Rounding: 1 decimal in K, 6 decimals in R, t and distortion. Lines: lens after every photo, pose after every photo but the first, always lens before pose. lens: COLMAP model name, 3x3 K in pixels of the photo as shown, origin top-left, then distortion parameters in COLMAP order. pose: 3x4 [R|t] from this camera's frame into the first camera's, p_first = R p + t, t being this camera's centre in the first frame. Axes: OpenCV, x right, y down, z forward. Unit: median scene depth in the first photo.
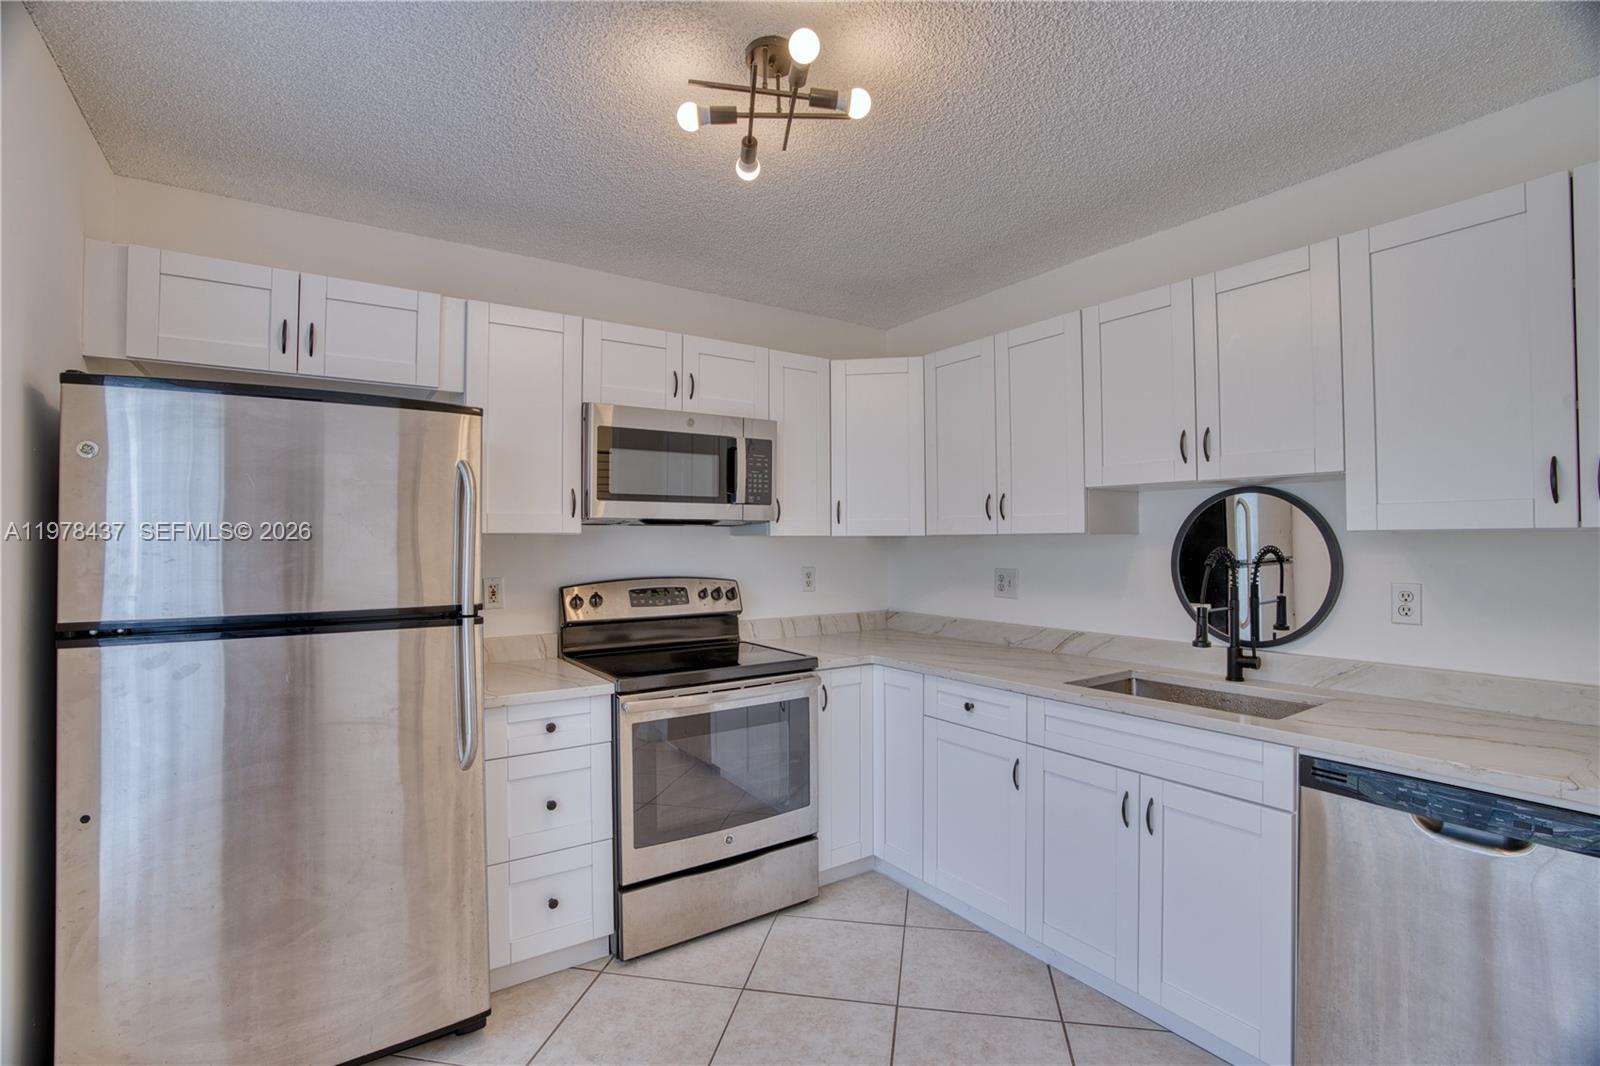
lens RADIAL K [[736.0, 0, 803.7], [0, 736.0, 528.6], [0, 0, 1]] dist [-0.071015, 0.028819]
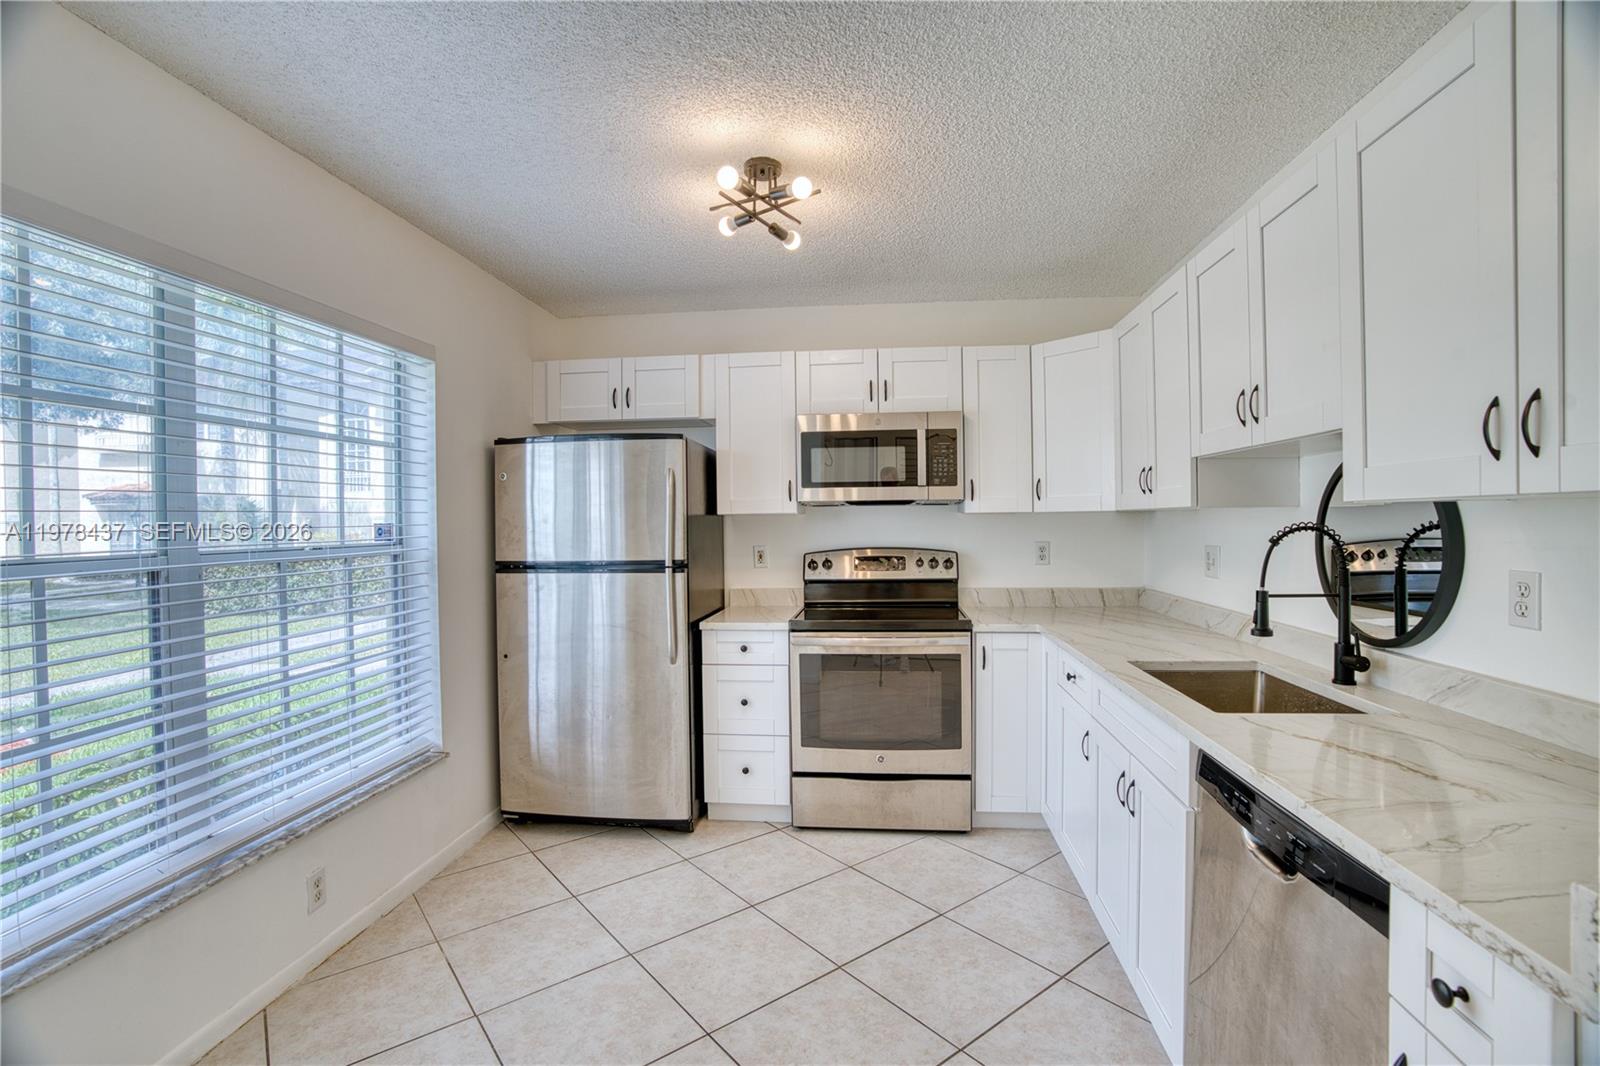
lens RADIAL K [[736.0, 0, 803.7], [0, 736.0, 528.6], [0, 0, 1]] dist [-0.071015, 0.028819]
pose [[0.757058, 0.002046, -0.653344, 0.592020], [0.019676, 0.999470, 0.025929, 0.000088], [0.653051, -0.032485, 0.756617, -0.015590]]
